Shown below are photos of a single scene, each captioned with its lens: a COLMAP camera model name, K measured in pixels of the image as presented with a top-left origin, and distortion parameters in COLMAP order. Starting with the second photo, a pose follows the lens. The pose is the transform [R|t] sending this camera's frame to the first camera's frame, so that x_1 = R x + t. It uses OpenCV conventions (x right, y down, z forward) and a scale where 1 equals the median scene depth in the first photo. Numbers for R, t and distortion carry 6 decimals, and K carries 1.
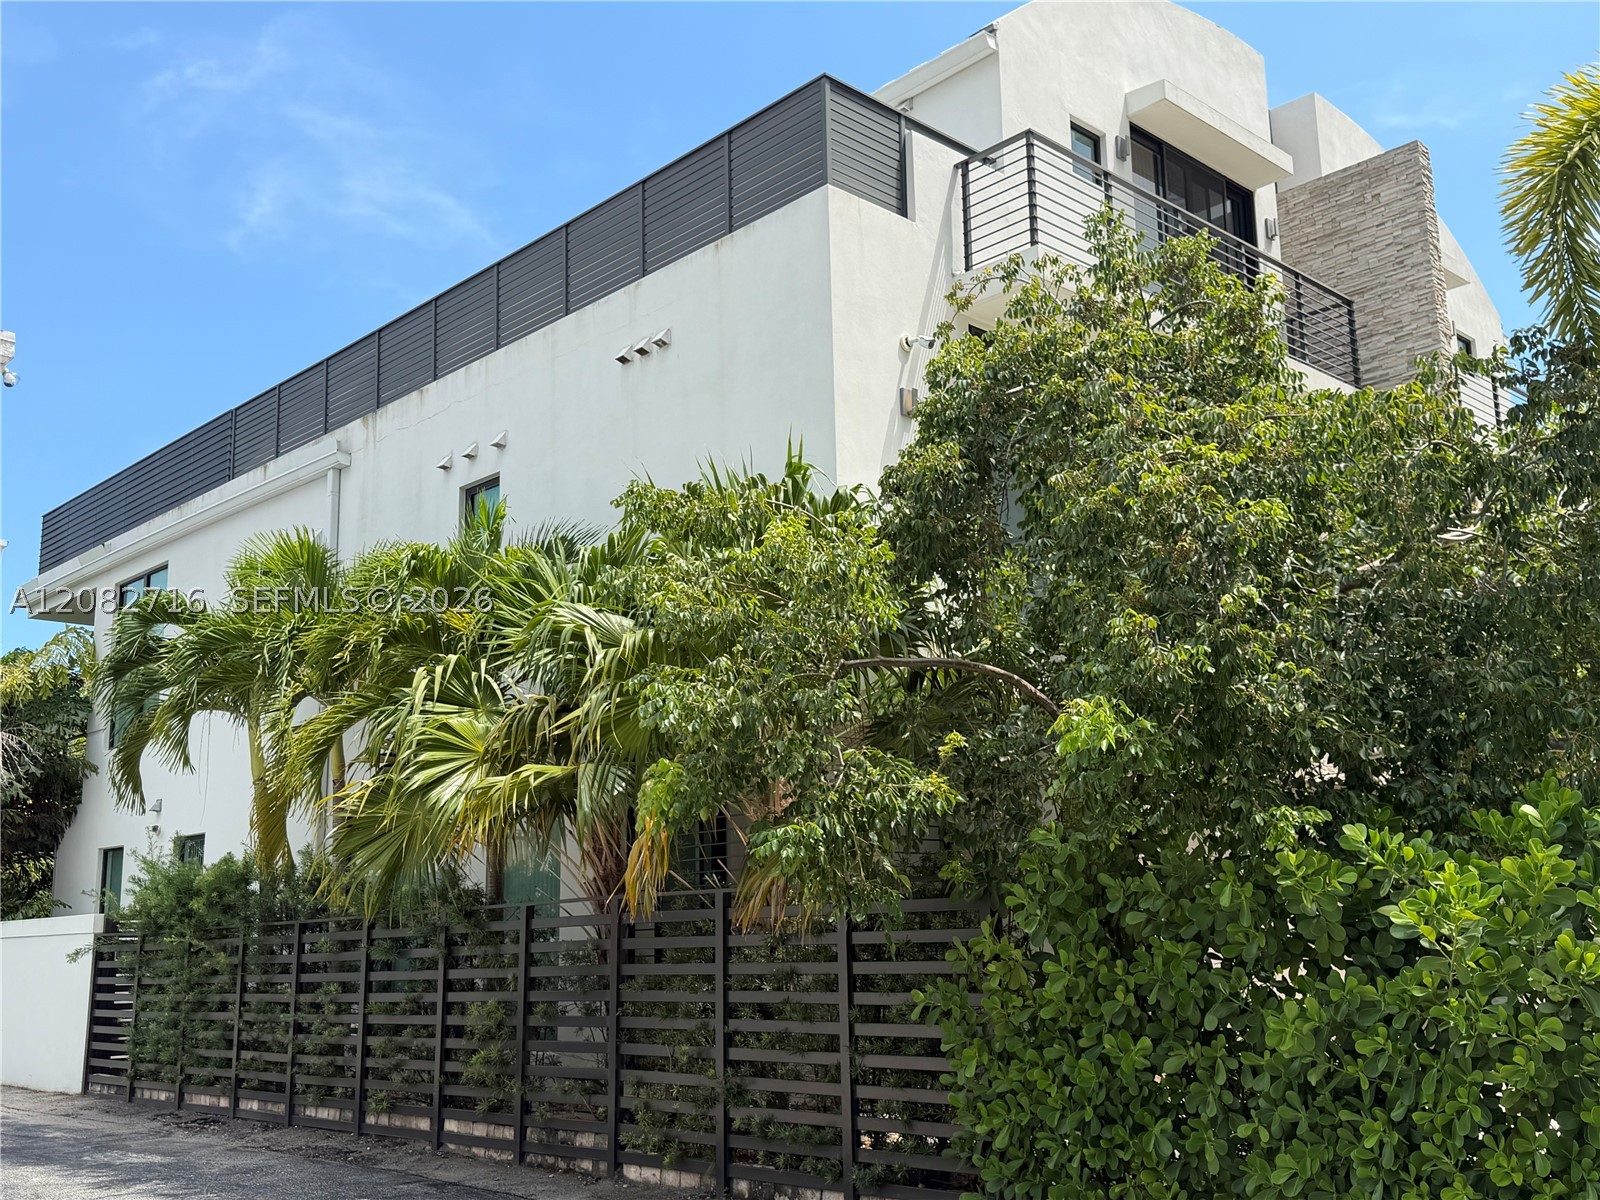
lens RADIAL K [[1630.7, 0, 706.0], [0, 1630.7, 603.7], [0, 0, 1]] dist [0.019523, 0.000448]
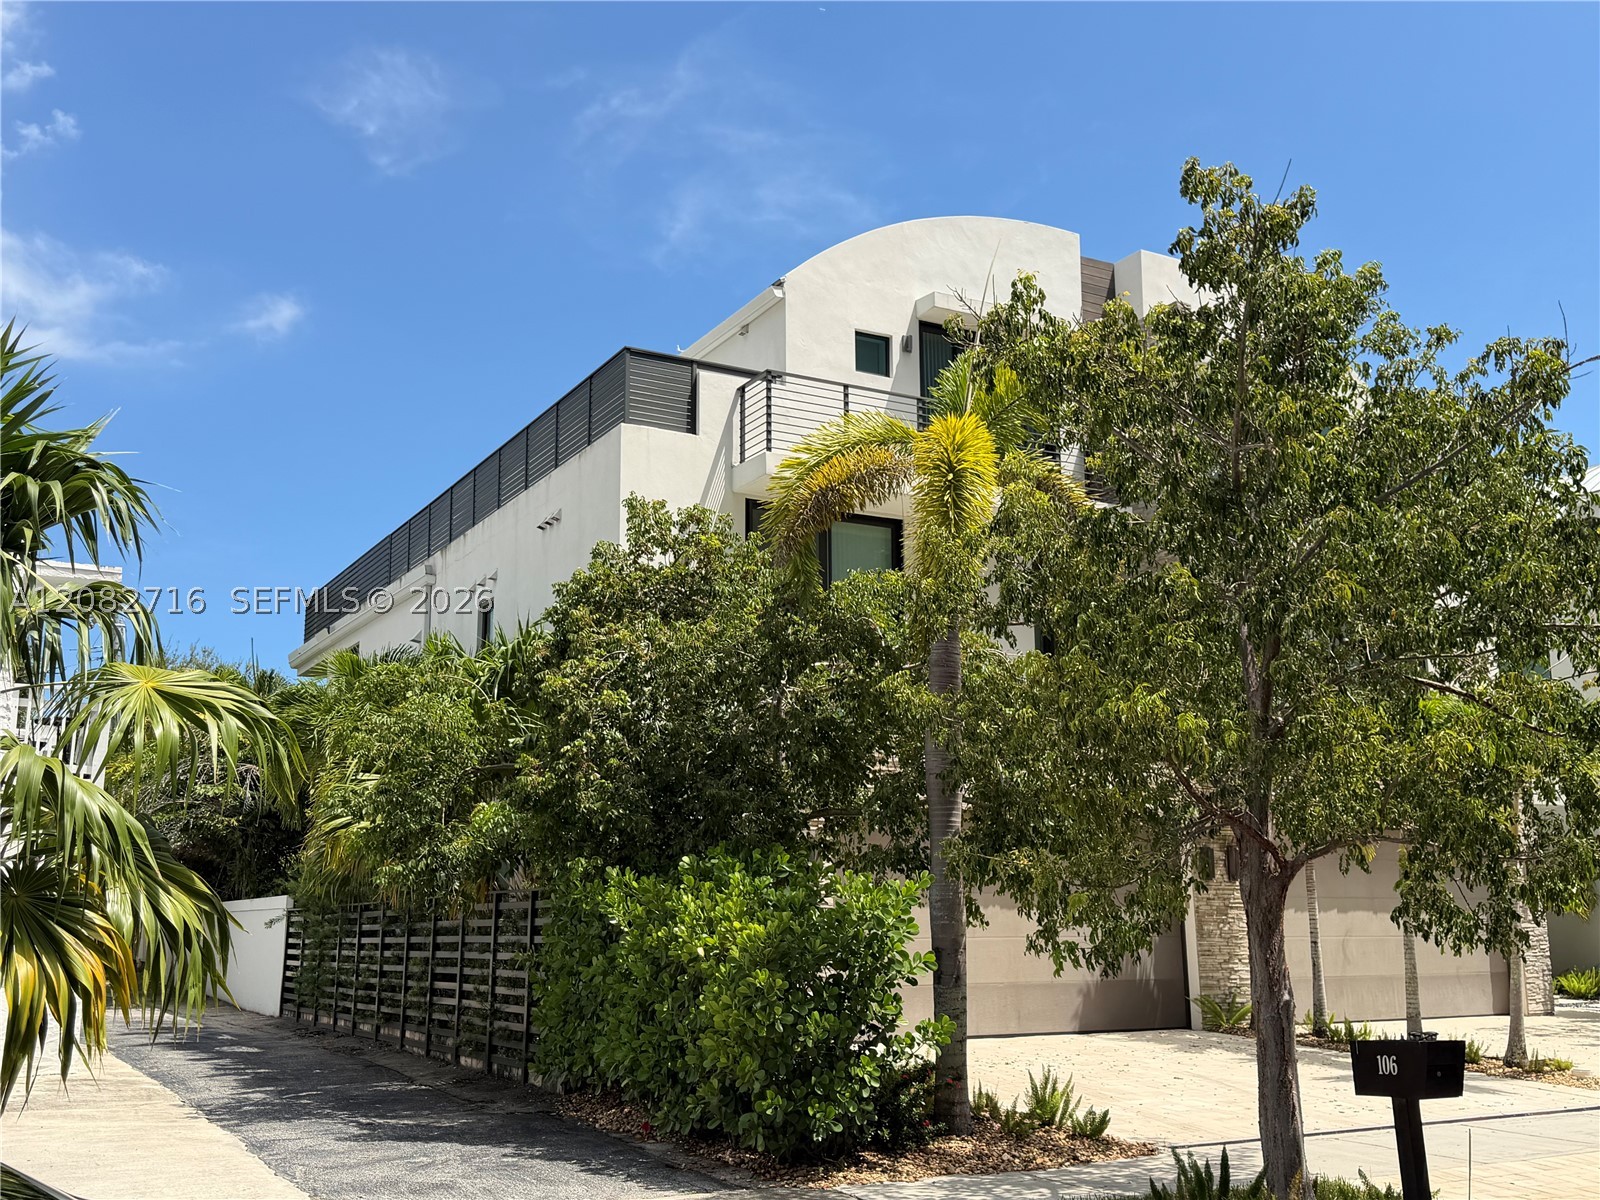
lens RADIAL K [[1521.0, 0, 800.0], [0, 1521.0, 600.0], [0, 0, 1]] dist [0.120486, -0.000398]
pose [[0.978810, -0.045198, -0.199722, 0.457205], [0.049000, 0.998699, 0.014132, -0.090447], [0.198824, -0.023619, 0.979751, -0.334055]]
